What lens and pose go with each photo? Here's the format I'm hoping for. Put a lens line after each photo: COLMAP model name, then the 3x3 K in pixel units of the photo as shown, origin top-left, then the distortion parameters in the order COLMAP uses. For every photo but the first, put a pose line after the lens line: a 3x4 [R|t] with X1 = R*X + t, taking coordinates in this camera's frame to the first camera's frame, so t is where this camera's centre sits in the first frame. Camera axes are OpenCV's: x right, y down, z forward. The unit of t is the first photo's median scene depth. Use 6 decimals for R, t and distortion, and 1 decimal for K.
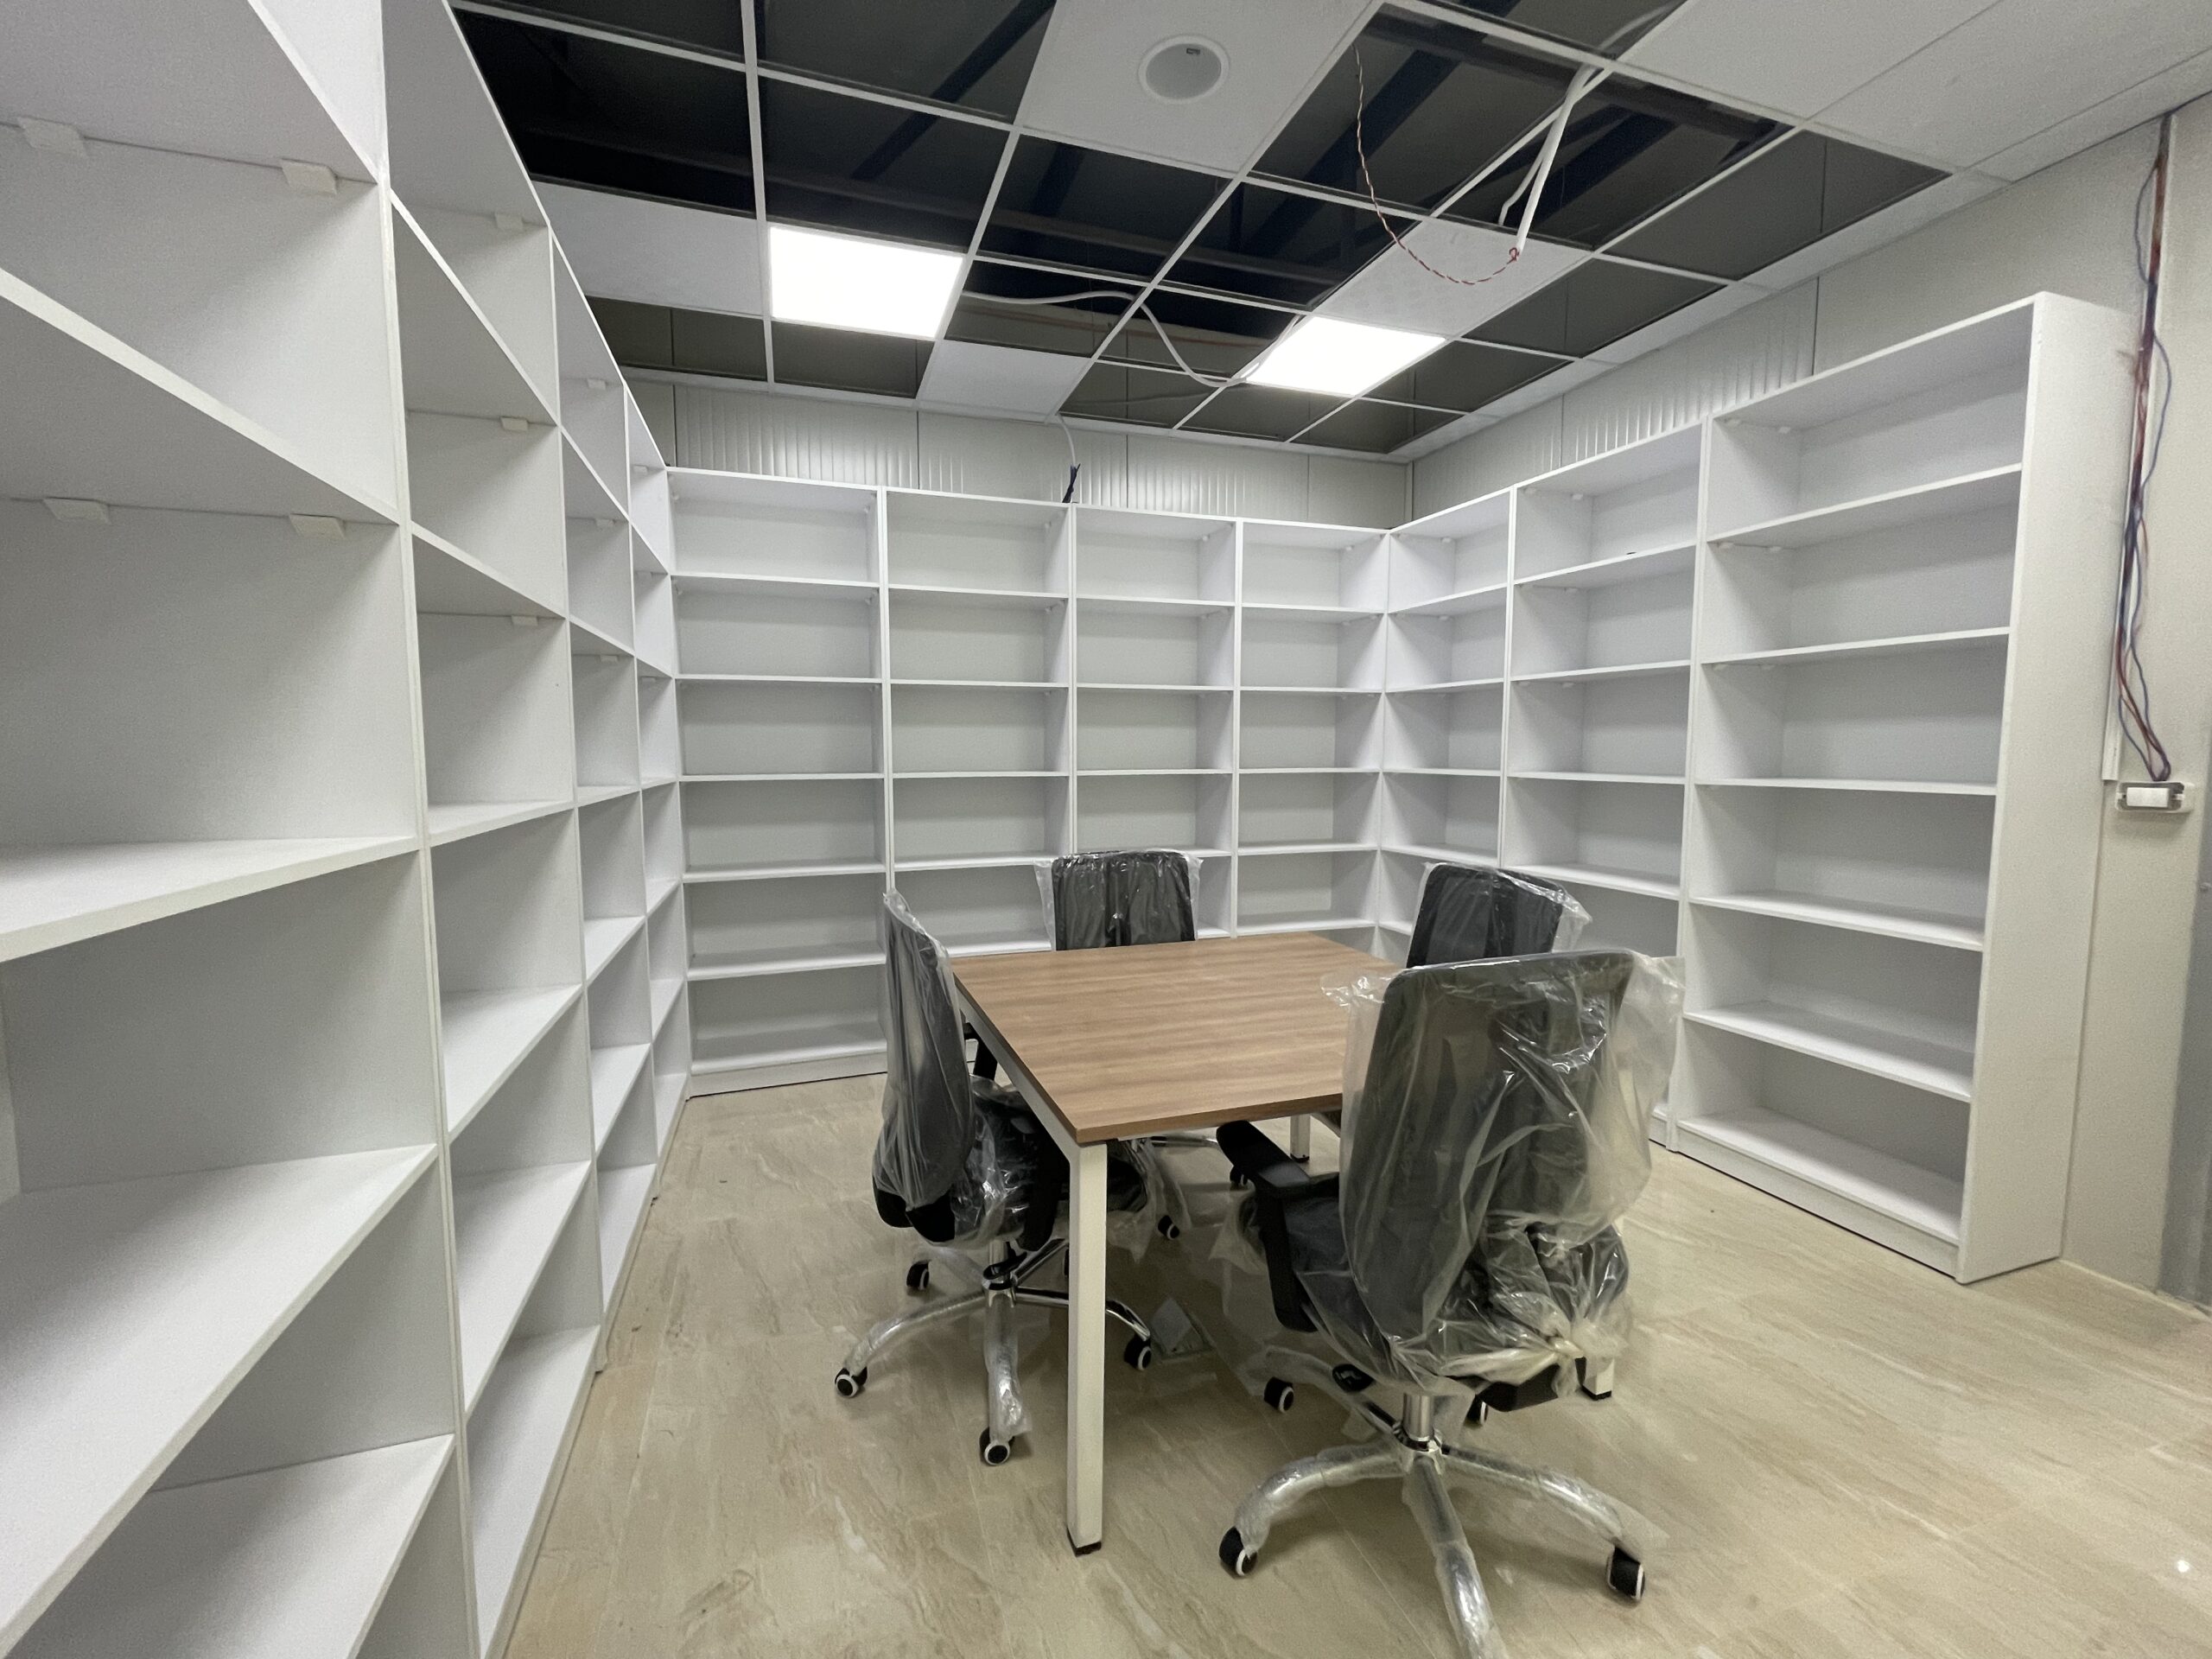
lens RADIAL K [[870.5, 0, 1075.3], [0, 870.5, 871.0], [0, 0, 1]] dist [0.070221, 0.000080]
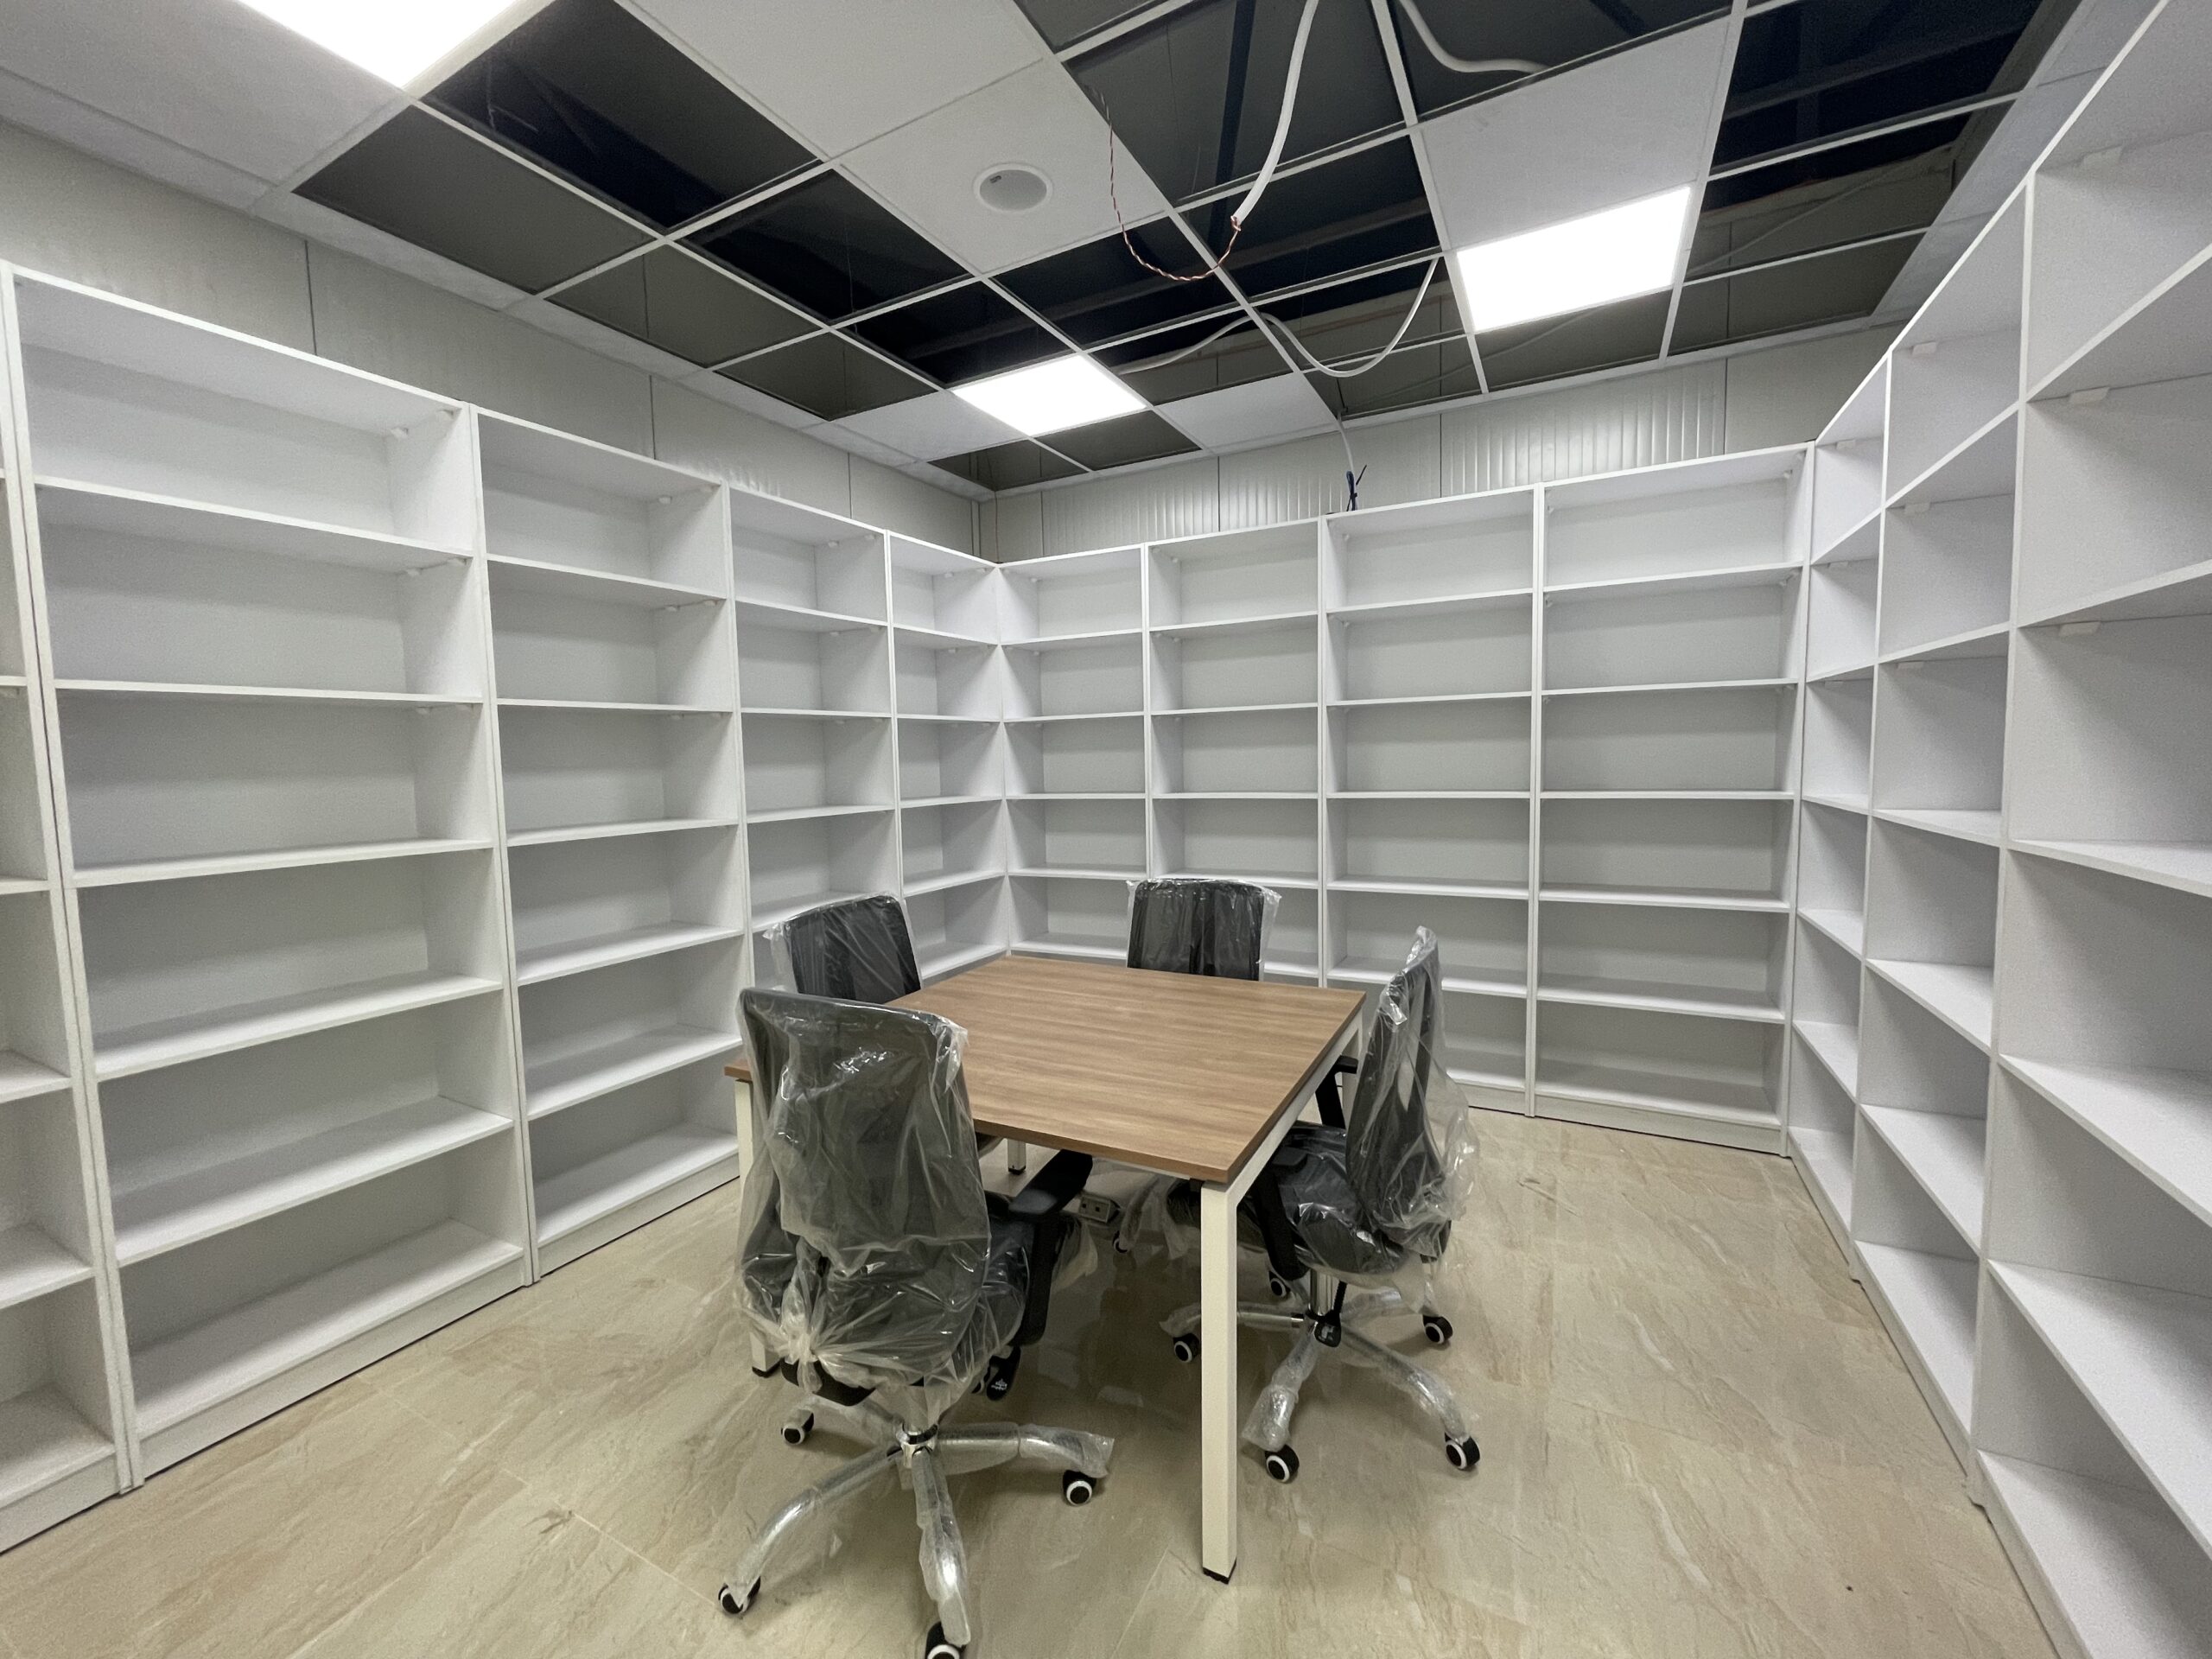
lens RADIAL K [[885.7, 0, 1098.0], [0, 885.7, 866.2], [0, 0, 1]] dist [0.014950, 0.000147]
pose [[0.689402, 0.072799, -0.720711, 0.709551], [-0.090720, 0.995781, 0.013806, -0.040020], [0.718676, 0.055865, 0.693098, 0.242873]]
